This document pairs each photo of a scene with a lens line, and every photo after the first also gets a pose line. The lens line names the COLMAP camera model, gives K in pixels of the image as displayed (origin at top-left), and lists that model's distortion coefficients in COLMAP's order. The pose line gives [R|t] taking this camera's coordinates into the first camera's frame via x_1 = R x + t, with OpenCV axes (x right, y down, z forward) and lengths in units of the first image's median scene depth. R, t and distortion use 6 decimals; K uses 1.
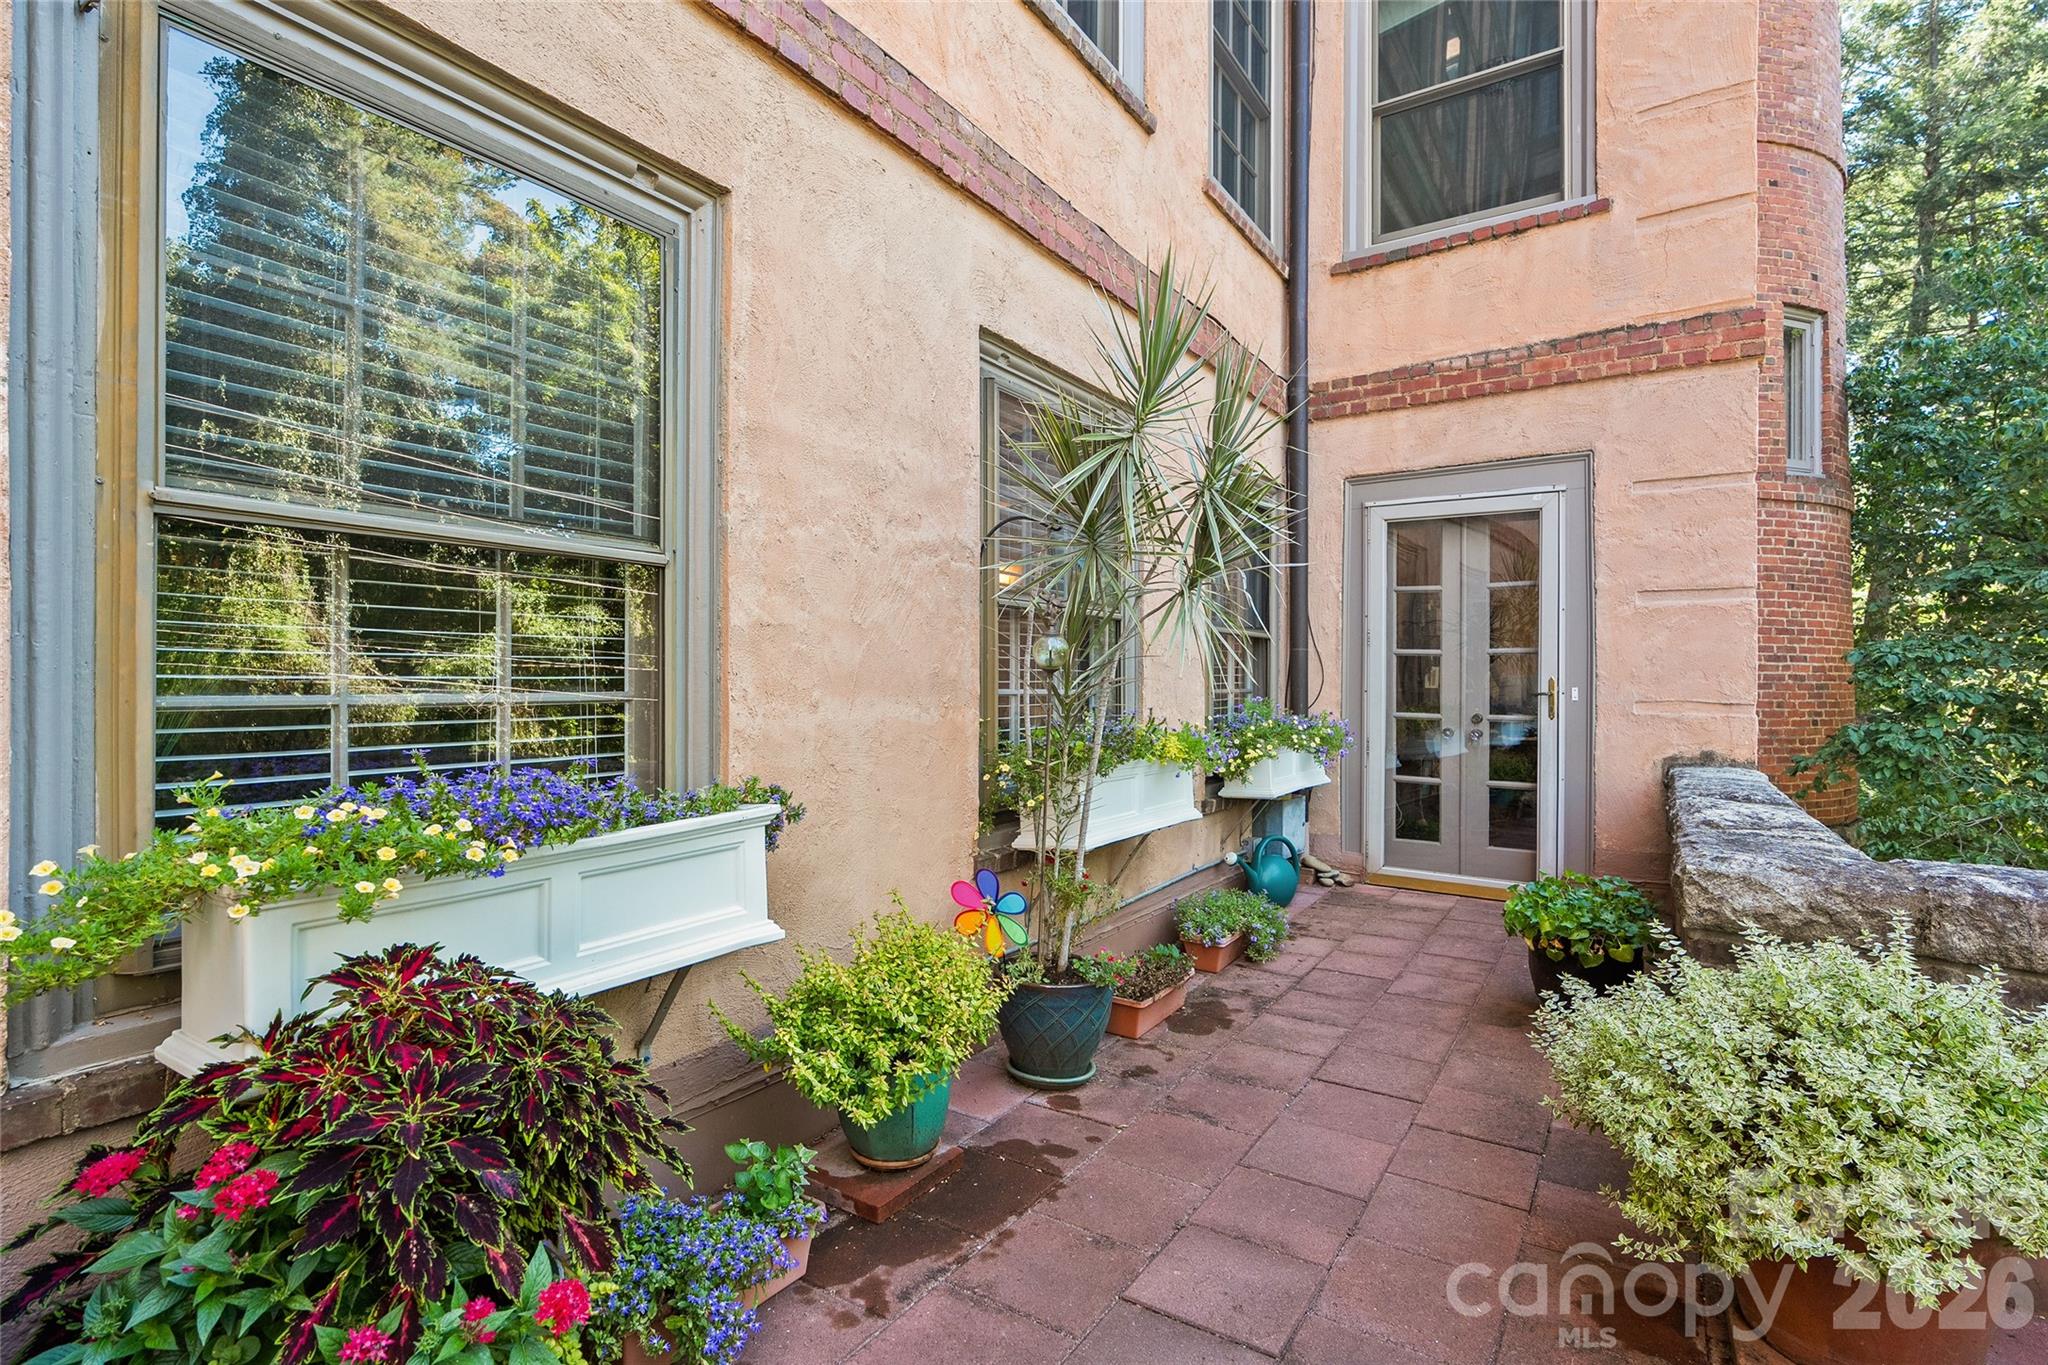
lens RADIAL K [[991.4, 0, 1013.5], [0, 991.4, 675.5], [0, 0, 1]] dist [-0.004108, 0.002951]
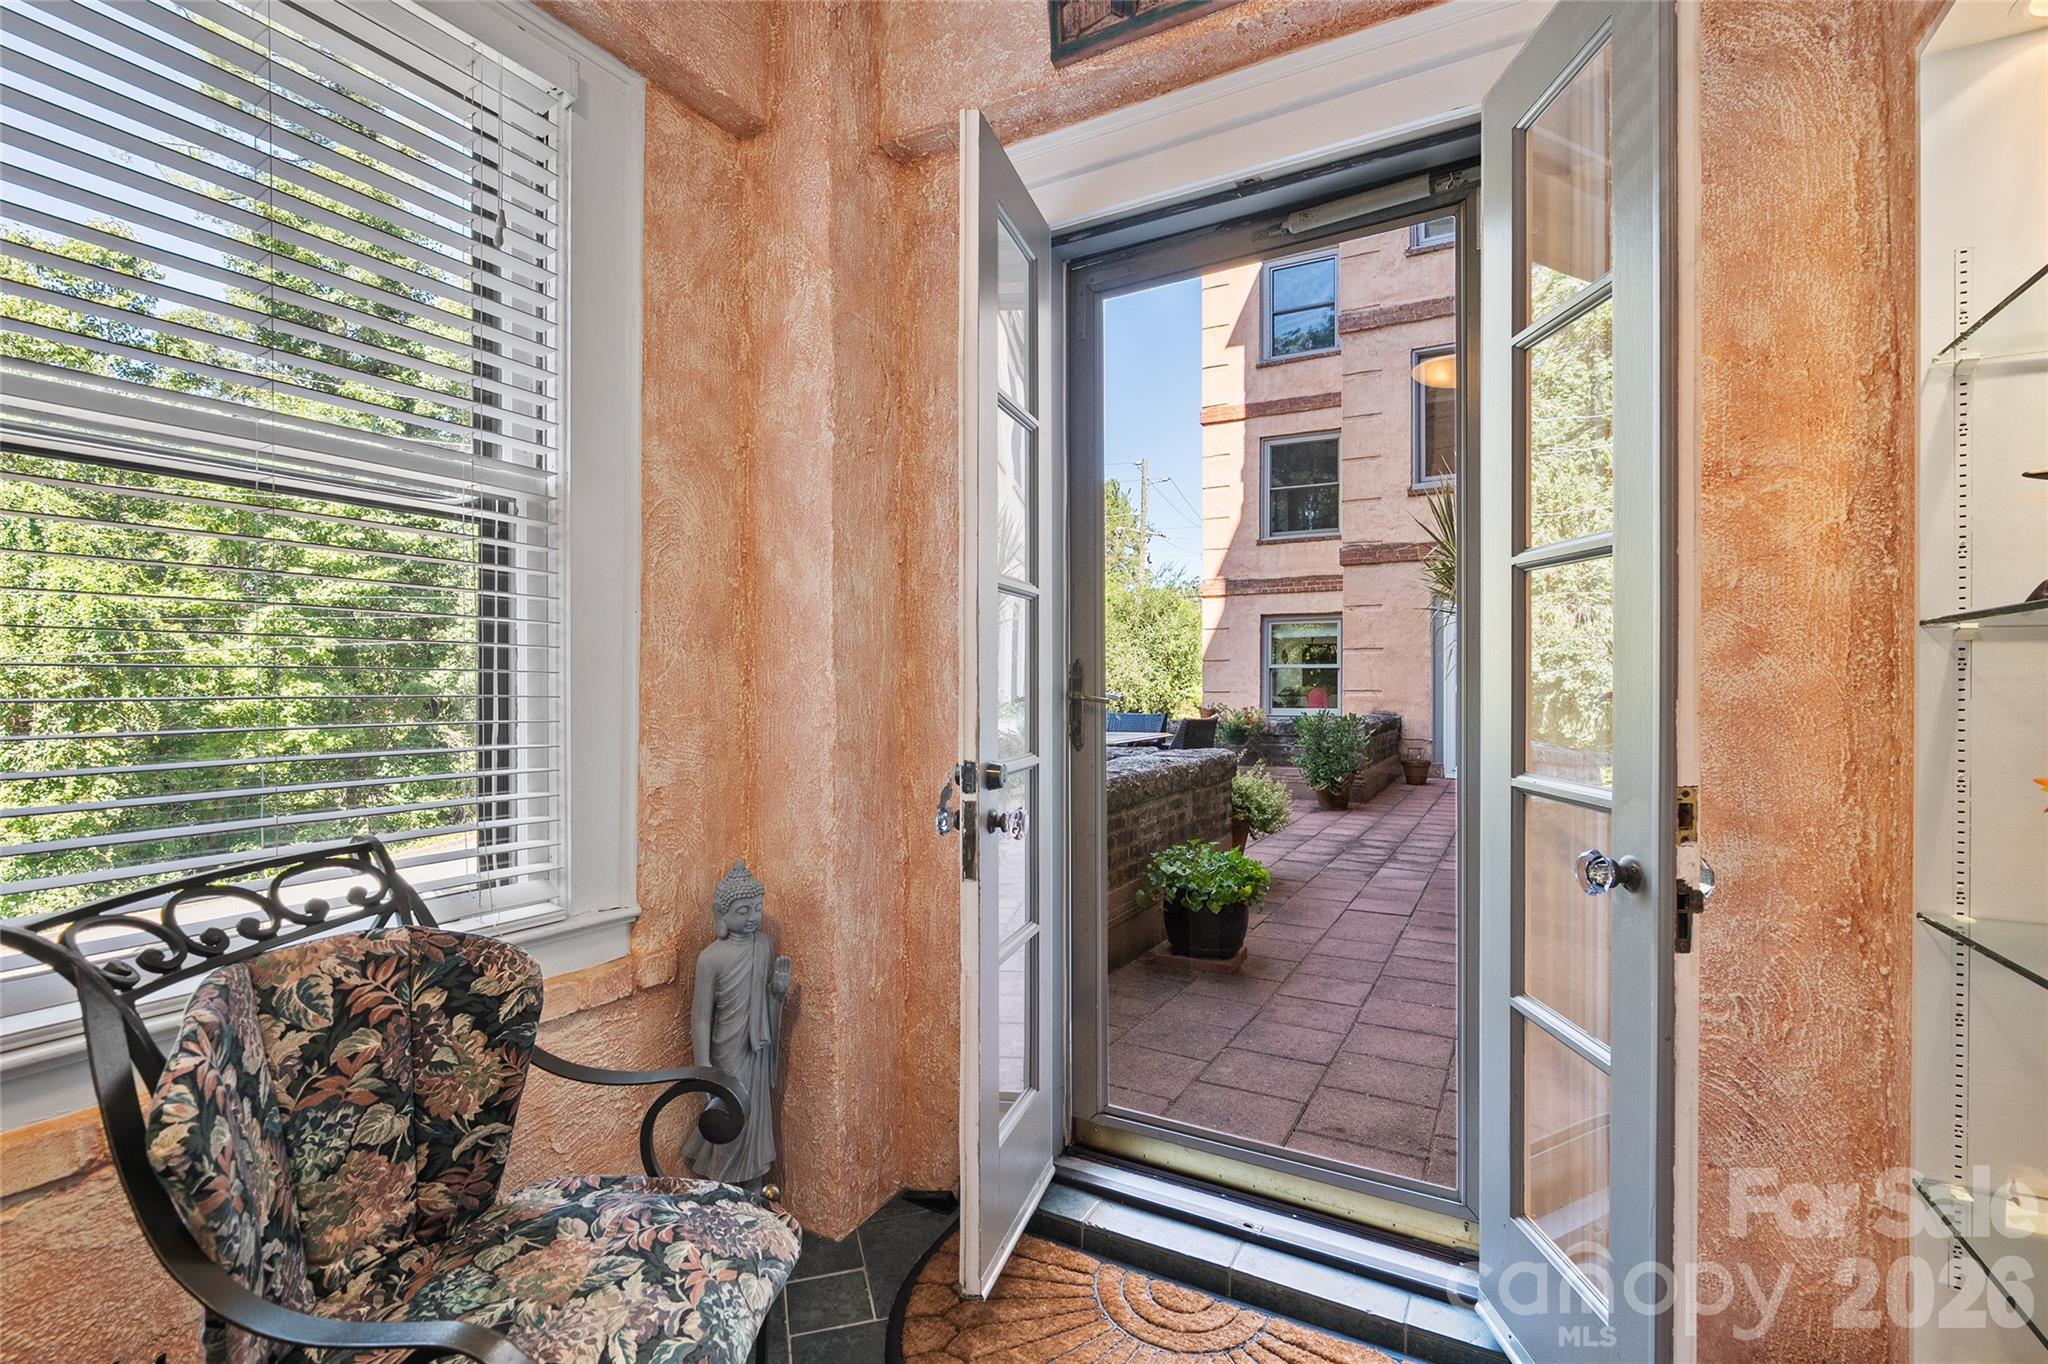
lens RADIAL K [[920.1, 0, 1018.1], [0, 920.1, 691.1], [0, 0, 1]] dist [0.000463, 0.000295]
pose [[-0.997709, -0.002217, -0.067613, 0.582809], [-0.001963, 0.999991, -0.003813, 0.015128], [0.067621, -0.003671, -0.997704, 1.393545]]
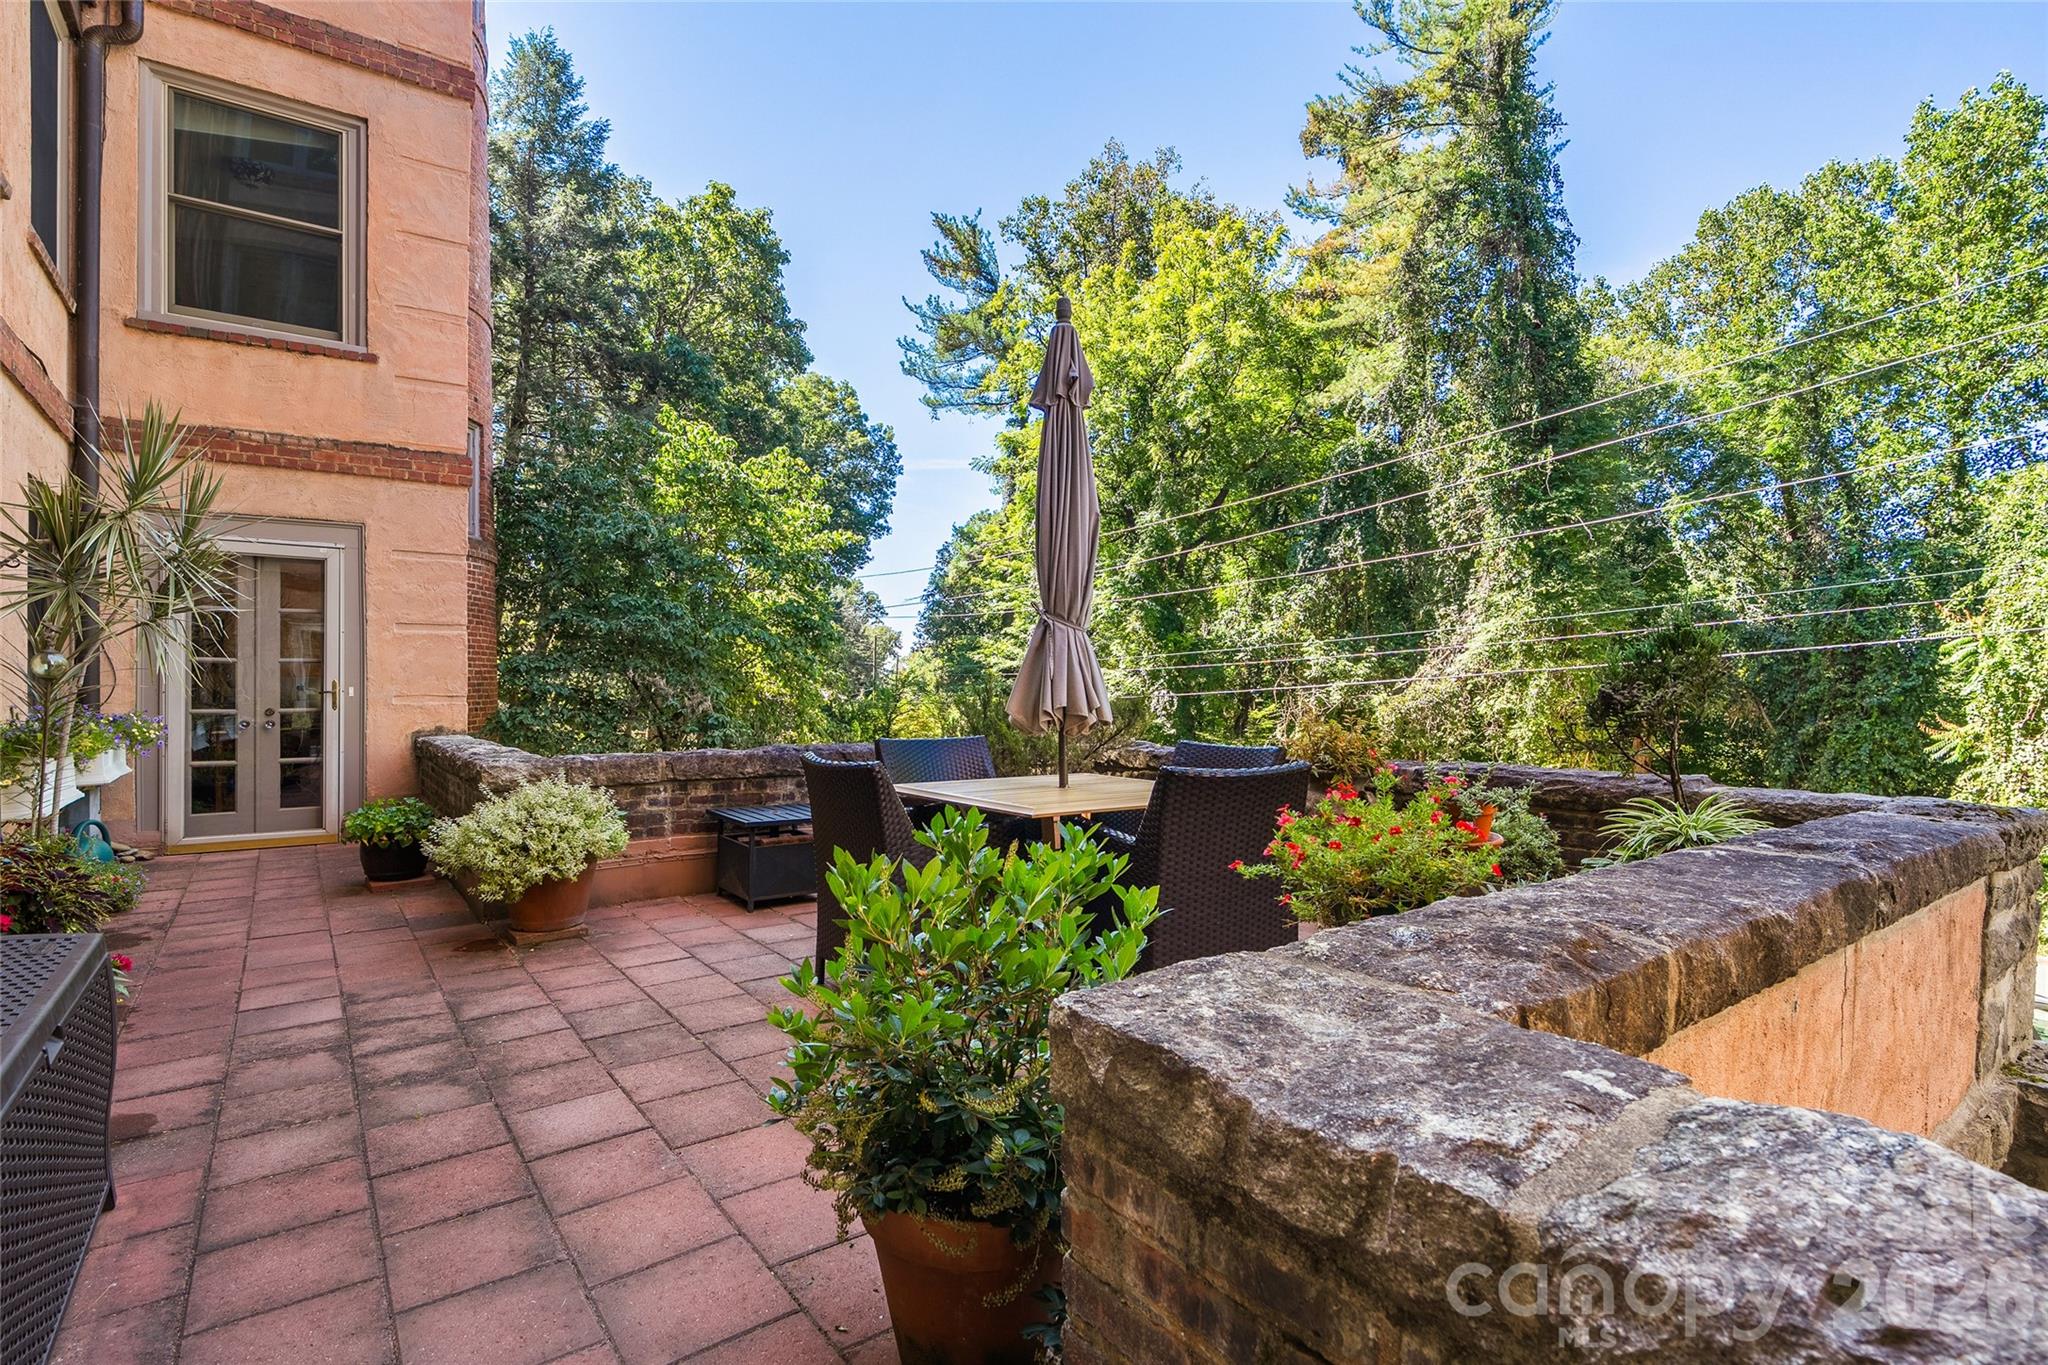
lens RADIAL K [[991.4, 0, 1014.6], [0, 991.4, 675.5], [0, 0, 1]] dist [-0.004108, 0.002951]
pose [[0.353720, 0.000216, 0.935351, -0.419710], [-0.002435, 0.999997, 0.000690, -0.007974], [-0.935348, -0.002522, 0.353719, -0.391265]]
